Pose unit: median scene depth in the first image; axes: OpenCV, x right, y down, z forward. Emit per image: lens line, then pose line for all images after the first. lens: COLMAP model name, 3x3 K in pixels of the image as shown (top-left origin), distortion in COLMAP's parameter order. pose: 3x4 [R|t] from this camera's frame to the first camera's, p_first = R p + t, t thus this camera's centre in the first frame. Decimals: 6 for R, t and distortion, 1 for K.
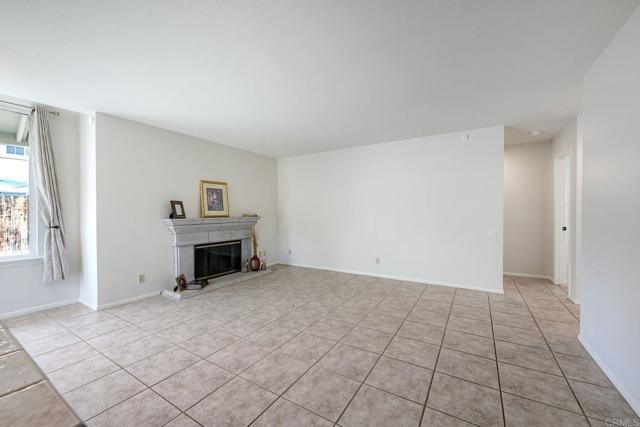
lens RADIAL K [[252.7, 0, 320.0], [0, 252.7, 216.7], [0, 0, 1]] dist [0.000606, 0.000076]
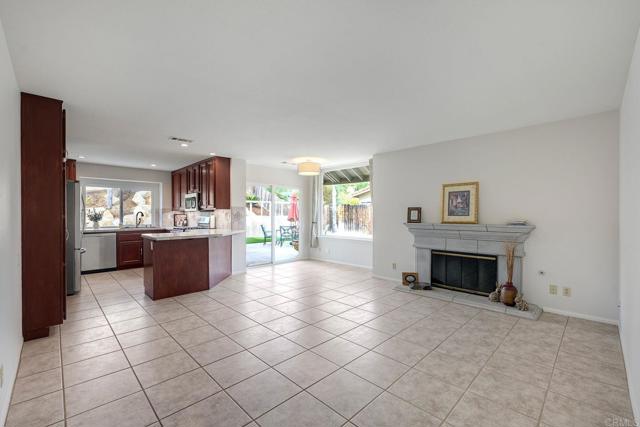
lens RADIAL K [[267.5, 0, 320.1], [0, 267.5, 217.8], [0, 0, 1]] dist [-0.002872, 0.000223]
pose [[-0.228843, 0.012047, -0.973389, 0.667059], [-0.019912, 0.999656, 0.017053, -0.026001], [0.973260, 0.023284, -0.228525, 0.805558]]
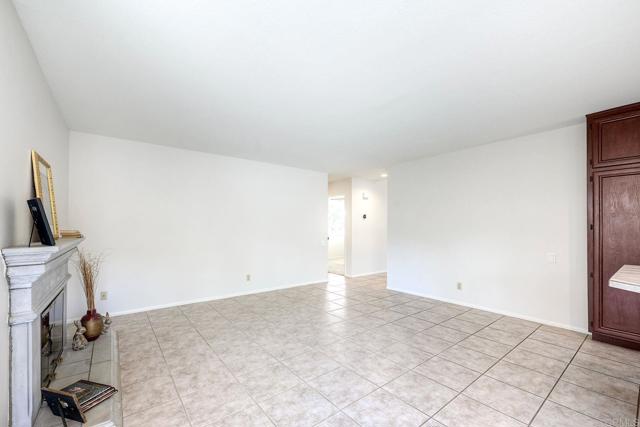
lens RADIAL K [[267.5, 0, 314.6], [0, 267.5, 228.2], [0, 0, 1]] dist [-0.002872, 0.000223]
pose [[0.347162, 0.004050, 0.937796, -0.742040], [0.012454, 0.999883, -0.008928, -0.006661], [-0.937722, 0.014779, 0.347071, 0.446149]]
